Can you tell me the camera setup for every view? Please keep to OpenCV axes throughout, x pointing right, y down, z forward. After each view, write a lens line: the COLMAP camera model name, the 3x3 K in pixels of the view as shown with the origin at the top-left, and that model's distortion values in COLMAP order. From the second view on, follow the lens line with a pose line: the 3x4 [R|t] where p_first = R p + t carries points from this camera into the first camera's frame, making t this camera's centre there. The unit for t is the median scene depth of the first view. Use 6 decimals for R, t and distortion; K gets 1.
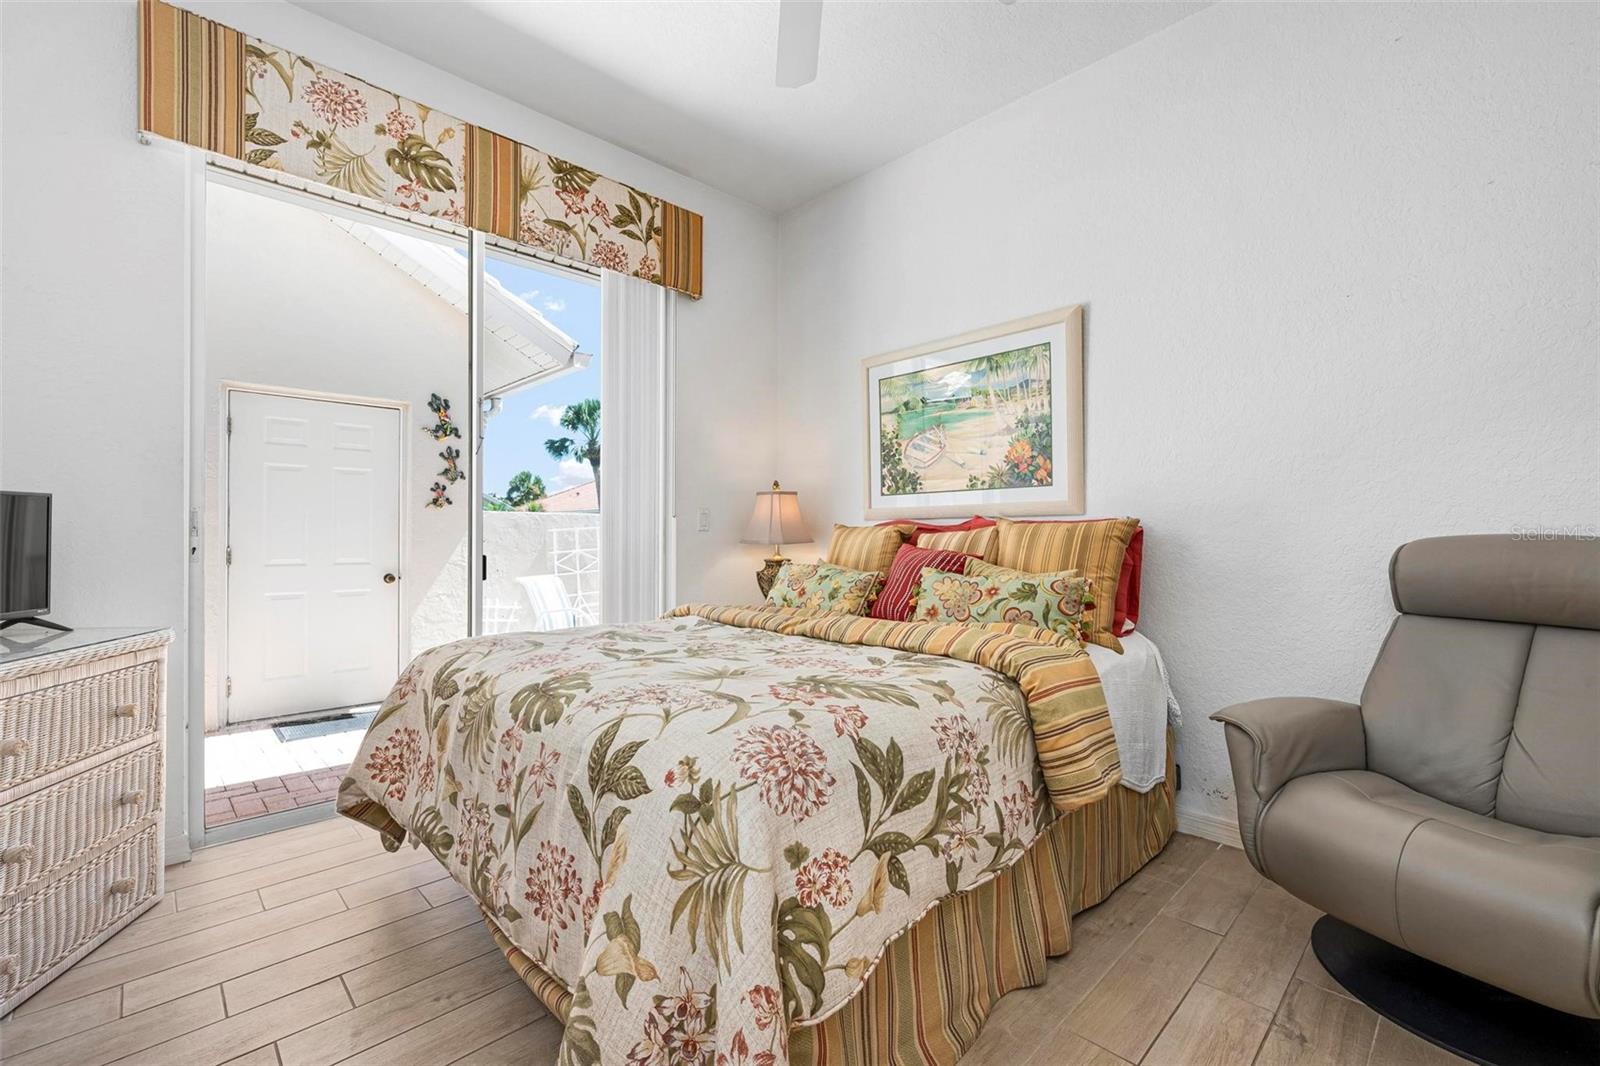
lens RADIAL K [[687.7, 0, 807.1], [0, 687.7, 535.2], [0, 0, 1]] dist [-0.000633, -0.000177]
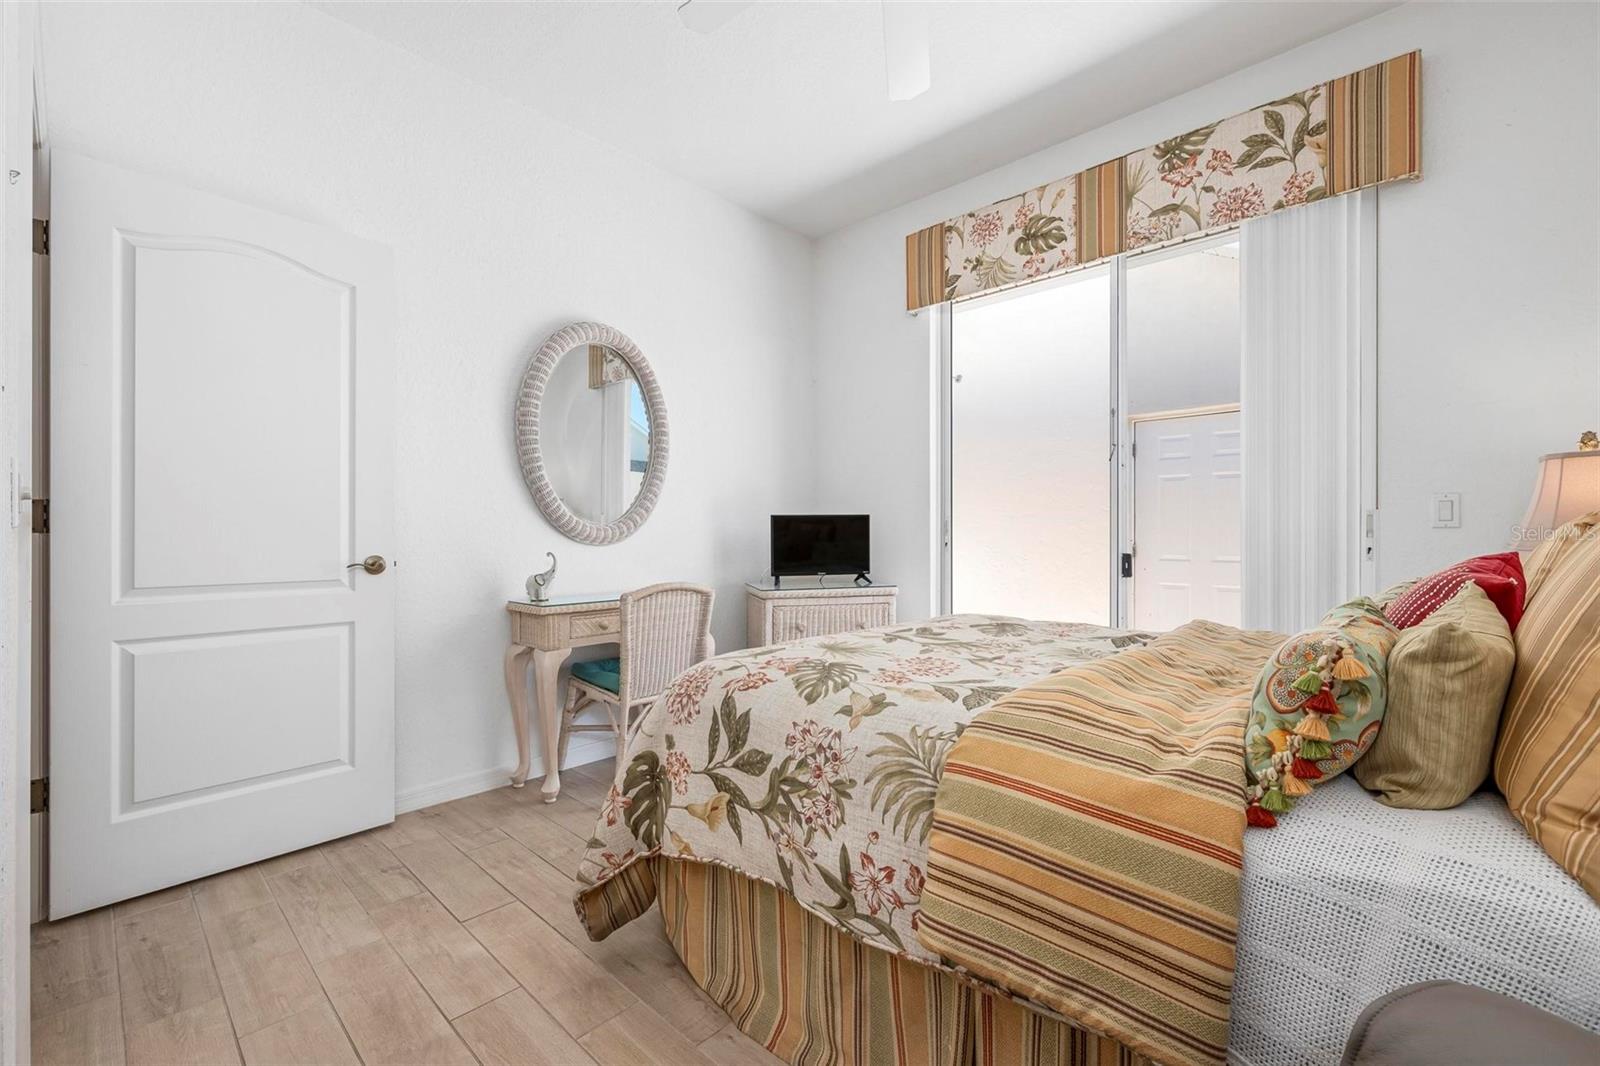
lens RADIAL K [[675.5, 0, 801.3], [0, 675.5, 535.9], [0, 0, 1]] dist [0.000119, 0.000130]
pose [[0.035673, 0.000900, -0.999363, 0.904795], [0.000438, 0.999999, 0.000916, 0.000311], [0.999363, -0.000470, 0.035673, 0.743769]]
